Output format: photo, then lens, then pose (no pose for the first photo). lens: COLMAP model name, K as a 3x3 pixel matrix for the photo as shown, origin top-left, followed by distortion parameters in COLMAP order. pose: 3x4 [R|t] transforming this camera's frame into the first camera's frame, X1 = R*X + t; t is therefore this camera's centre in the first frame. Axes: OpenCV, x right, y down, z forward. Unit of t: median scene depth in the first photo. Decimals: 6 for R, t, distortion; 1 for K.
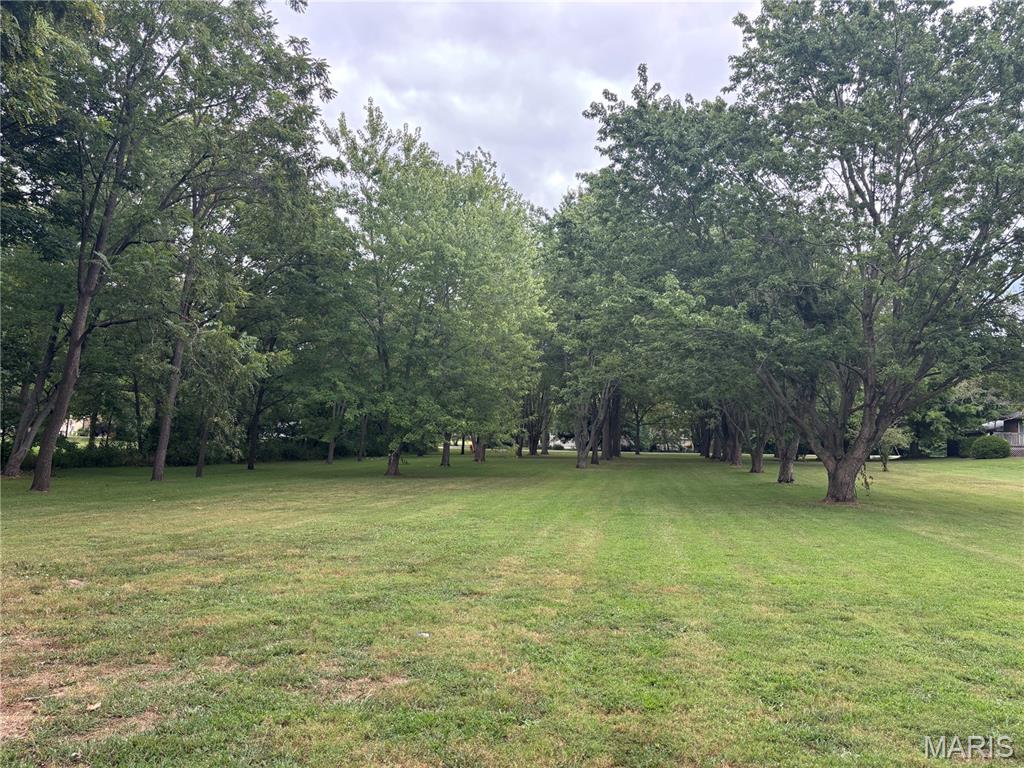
lens RADIAL K [[776.0, 0, 518.2], [0, 776.0, 383.2], [0, 0, 1]] dist [0.019615, -0.014041]
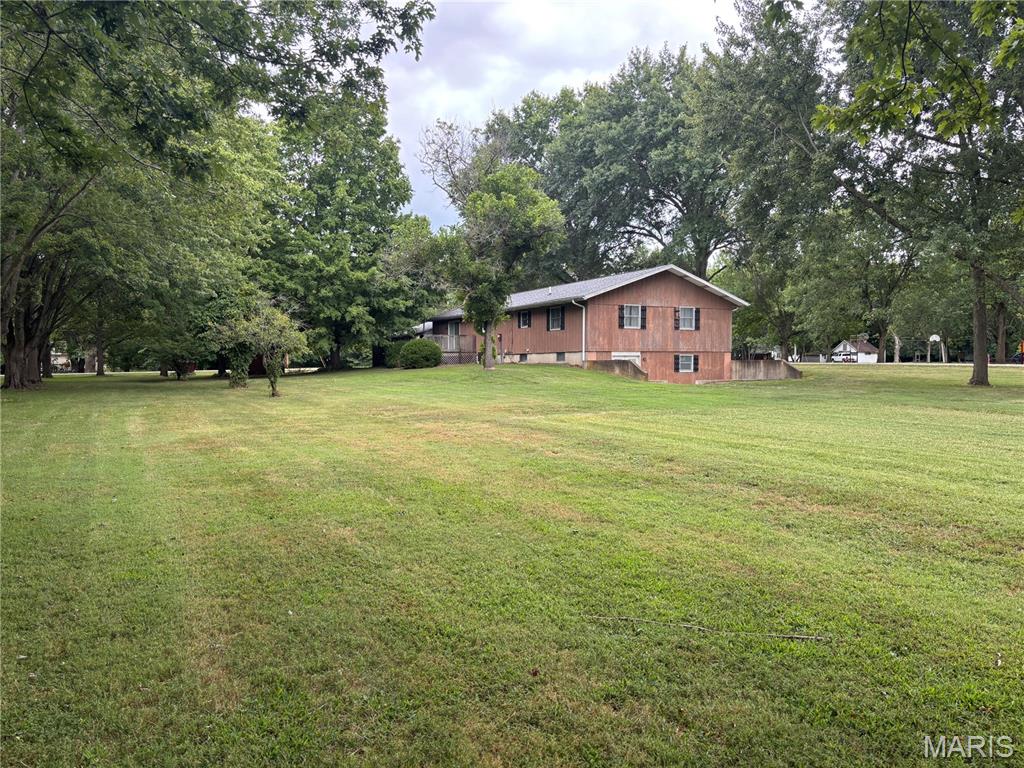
lens RADIAL K [[776.0, 0, 515.1], [0, 776.0, 383.1], [0, 0, 1]] dist [0.019615, -0.014041]
pose [[0.780070, -0.043401, 0.624186, 0.185530], [-0.024997, 0.994633, 0.100398, 0.029820], [-0.625193, -0.093920, 0.774798, 0.323249]]
